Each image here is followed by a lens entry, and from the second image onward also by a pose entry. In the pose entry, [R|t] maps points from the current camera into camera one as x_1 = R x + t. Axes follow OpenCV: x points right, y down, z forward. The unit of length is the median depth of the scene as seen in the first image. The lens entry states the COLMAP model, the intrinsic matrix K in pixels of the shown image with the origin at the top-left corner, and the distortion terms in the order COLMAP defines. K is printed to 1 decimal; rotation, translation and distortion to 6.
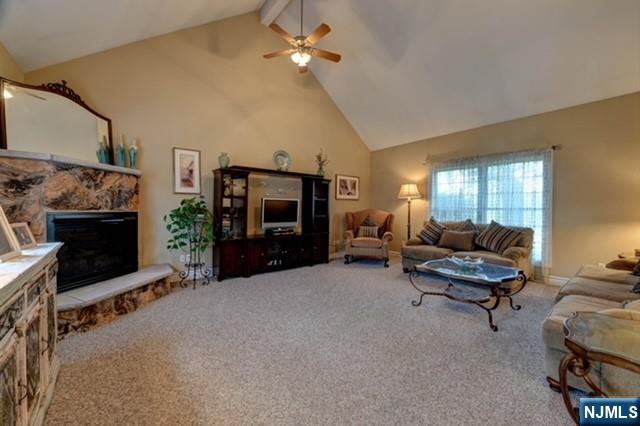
lens RADIAL K [[253.3, 0, 321.1], [0, 253.3, 212.9], [0, 0, 1]] dist [-0.009477, -0.000125]
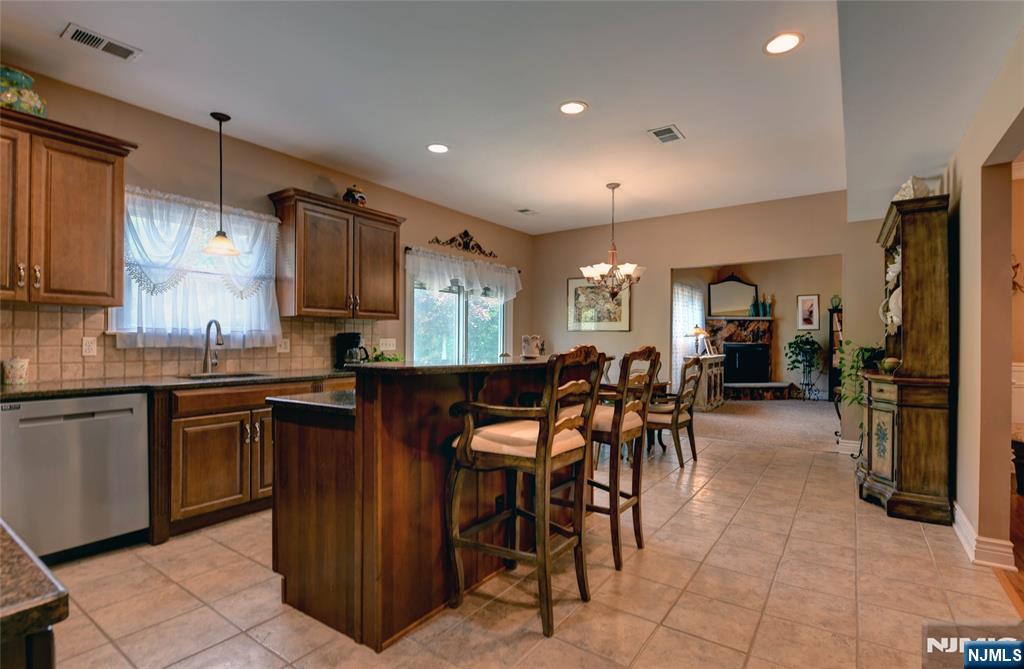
lens RADIAL K [[485.8, 0, 515.4], [0, 485.8, 341.4], [0, 0, 1]] dist [-0.005284, -0.000213]
pose [[0.294134, -0.002255, -0.955762, 1.911862], [-0.017546, 0.999816, -0.007759, 0.035587], [0.955603, 0.019052, 0.294040, -1.567434]]
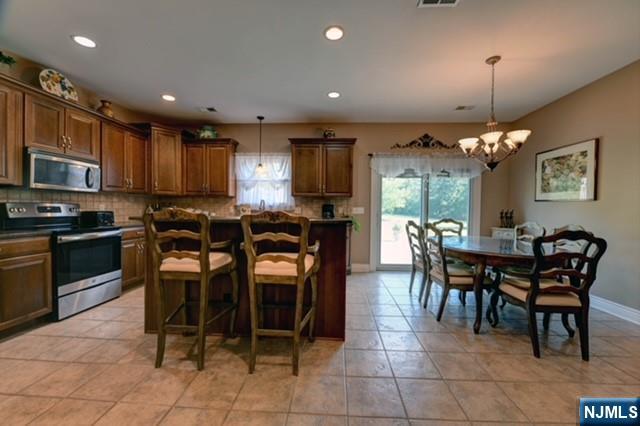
lens RADIAL K [[253.3, 0, 322.8], [0, 253.3, 211.8], [0, 0, 1]] dist [-0.009477, -0.000125]
pose [[-0.653318, -0.000443, -0.757084, 1.494025], [-0.026356, 0.999407, 0.022159, 0.019236], [0.756625, 0.034430, -0.652942, -0.608533]]
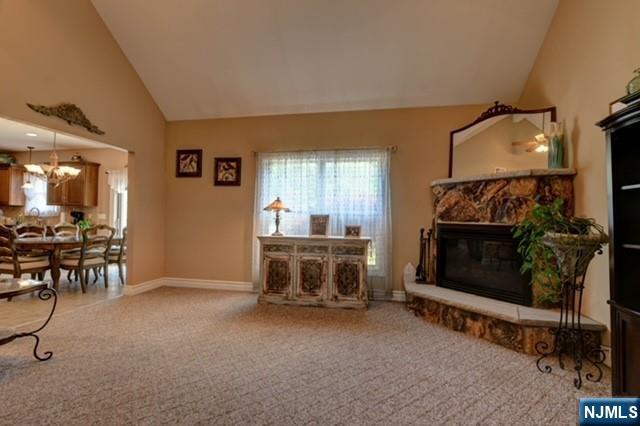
lens RADIAL K [[287.7, 0, 326.0], [0, 287.7, 212.6], [0, 0, 1]] dist [-0.008450, -0.000247]
pose [[-0.746268, -0.029087, -0.665009, 0.314026], [-0.029330, 0.999511, -0.010803, -0.018546], [0.664999, 0.011443, -0.746757, 1.420457]]
